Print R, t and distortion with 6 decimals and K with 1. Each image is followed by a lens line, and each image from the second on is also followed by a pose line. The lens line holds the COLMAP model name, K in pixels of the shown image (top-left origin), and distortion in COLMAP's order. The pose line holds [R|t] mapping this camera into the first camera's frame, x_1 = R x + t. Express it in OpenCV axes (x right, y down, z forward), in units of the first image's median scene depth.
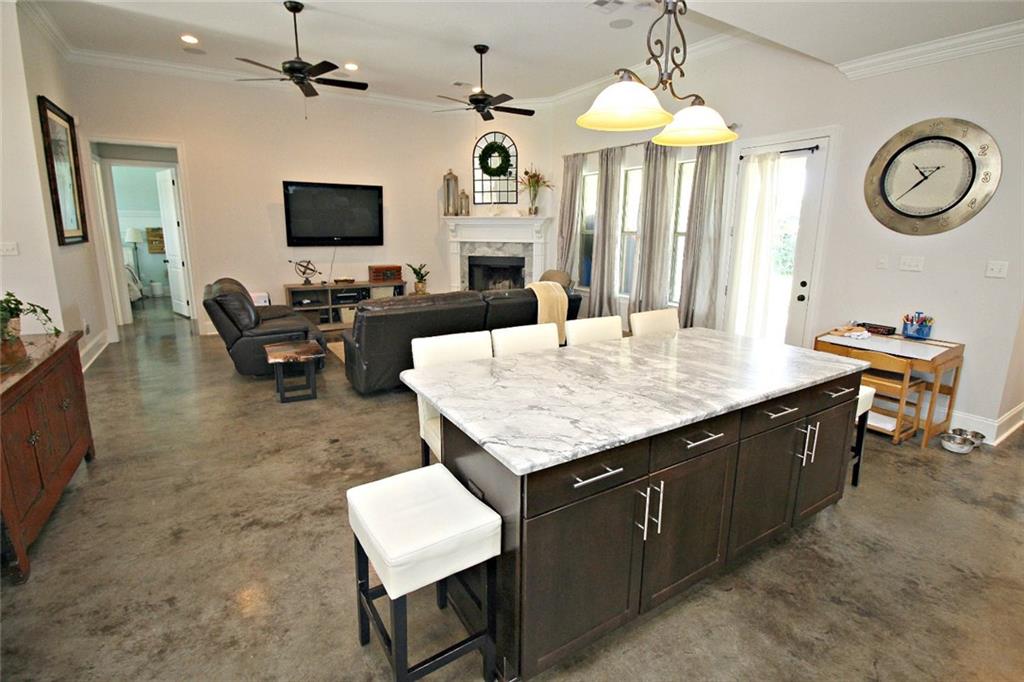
lens RADIAL K [[478.8, 0, 511.8], [0, 478.8, 325.5], [0, 0, 1]] dist [-0.009203, -0.005831]
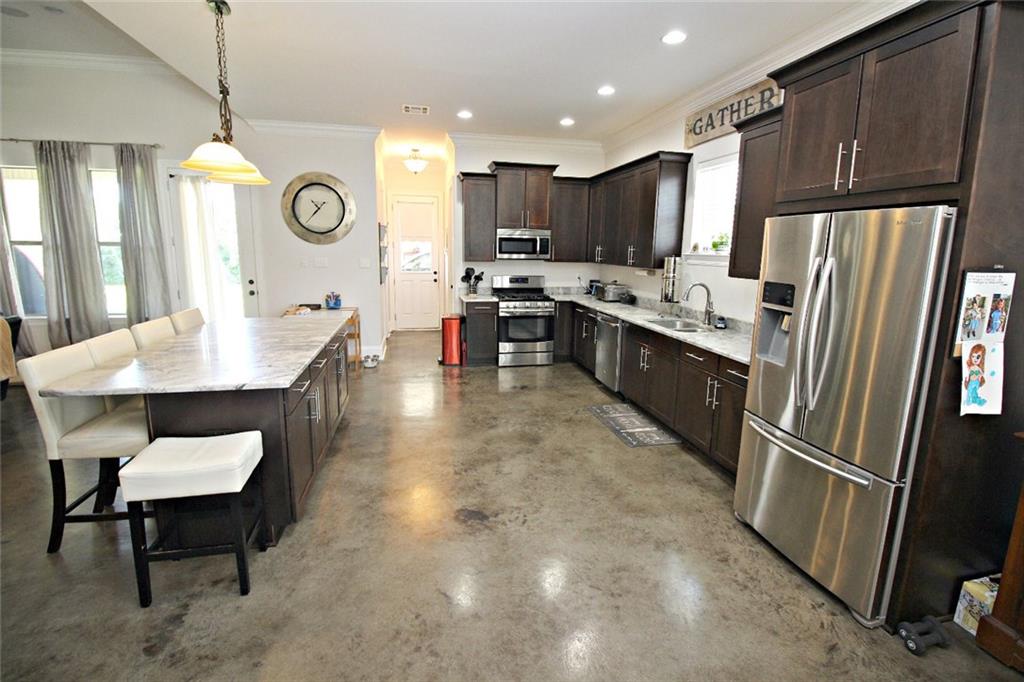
lens RADIAL K [[478.8, 0, 523.0], [0, 478.8, 330.6], [0, 0, 1]] dist [-0.009203, -0.005831]
pose [[0.325027, -0.171331, 0.930055, -0.255555], [0.172186, 0.977735, 0.119941, 0.008989], [-0.929898, 0.121158, 0.347291, -0.082472]]
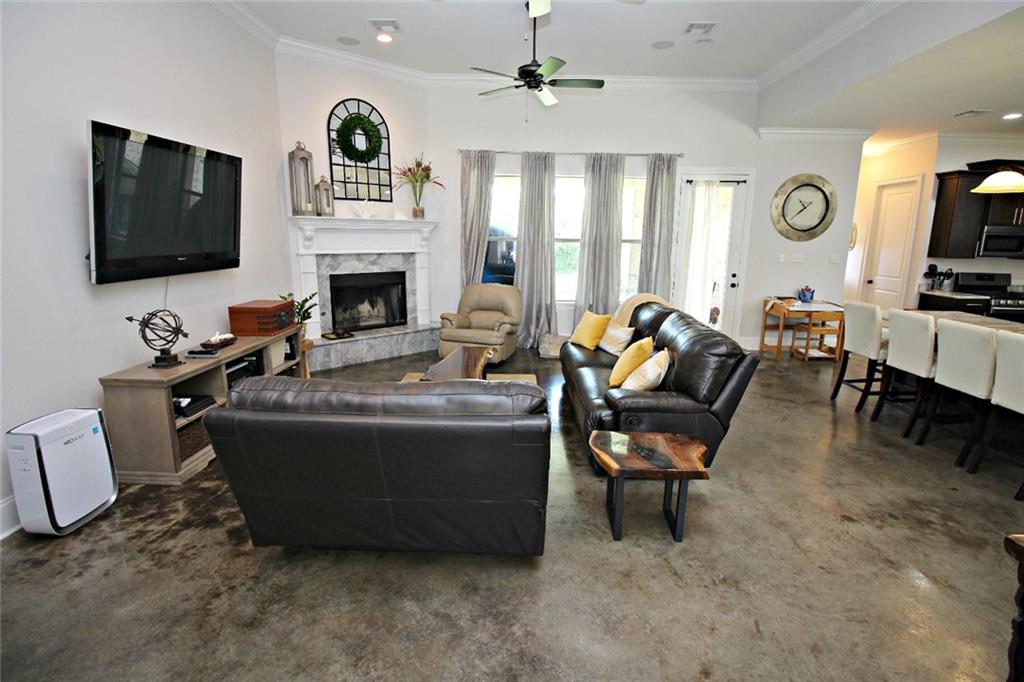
lens RADIAL K [[478.8, 0, 523.1], [0, 478.8, 325.2], [0, 0, 1]] dist [-0.009203, -0.005831]
pose [[0.539016, -0.160817, 0.826801, -0.637104], [0.159952, 0.983286, 0.086977, -0.112431], [-0.826969, 0.085366, 0.555729, 0.500592]]
